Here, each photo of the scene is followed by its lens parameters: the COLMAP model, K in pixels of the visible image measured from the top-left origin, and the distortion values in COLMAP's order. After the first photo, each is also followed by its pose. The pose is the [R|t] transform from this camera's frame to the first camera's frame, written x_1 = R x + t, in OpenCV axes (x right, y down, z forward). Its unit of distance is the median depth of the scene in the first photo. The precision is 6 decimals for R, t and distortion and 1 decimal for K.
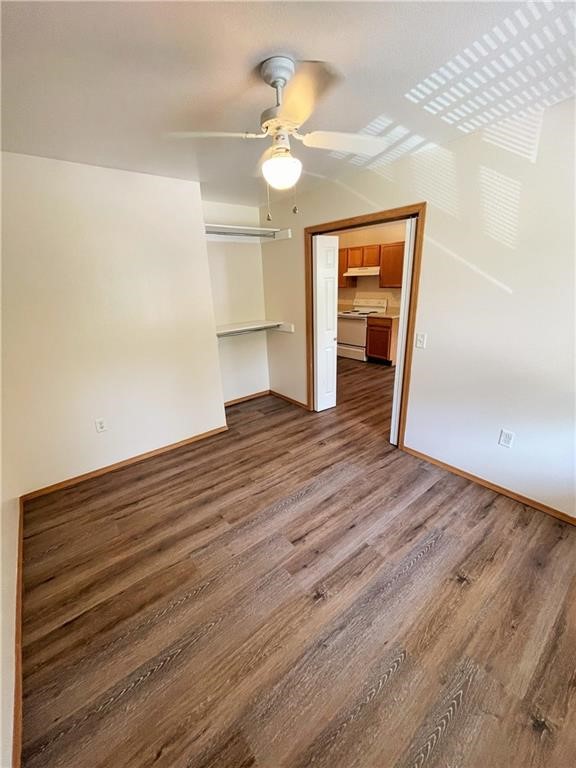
lens RADIAL K [[302.7, 0, 284.6], [0, 302.7, 383.5], [0, 0, 1]] dist [0.000676, 0.000109]
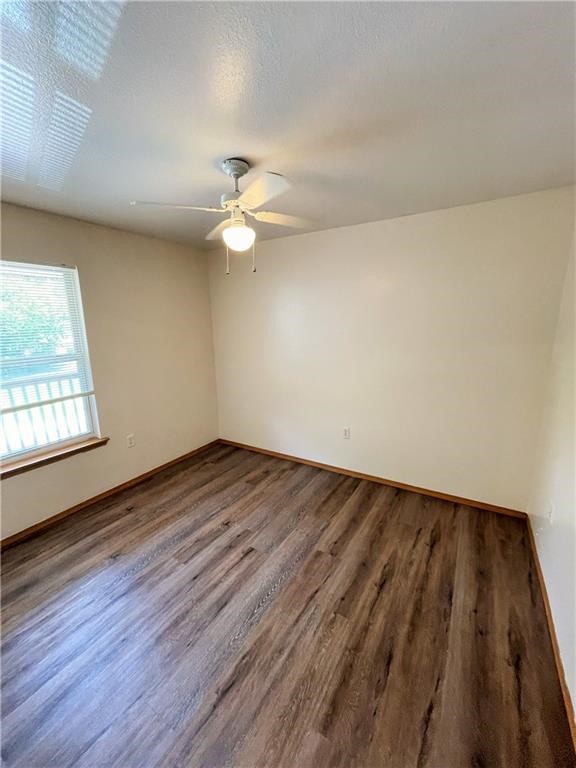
lens RADIAL K [[302.7, 0, 285.1], [0, 302.7, 385.6], [0, 0, 1]] dist [0.000676, 0.000109]
pose [[-0.936438, 0.128822, -0.326327, 0.178037], [-0.064636, 0.850876, 0.521375, -0.510804], [0.344828, 0.509327, -0.788466, 1.419820]]
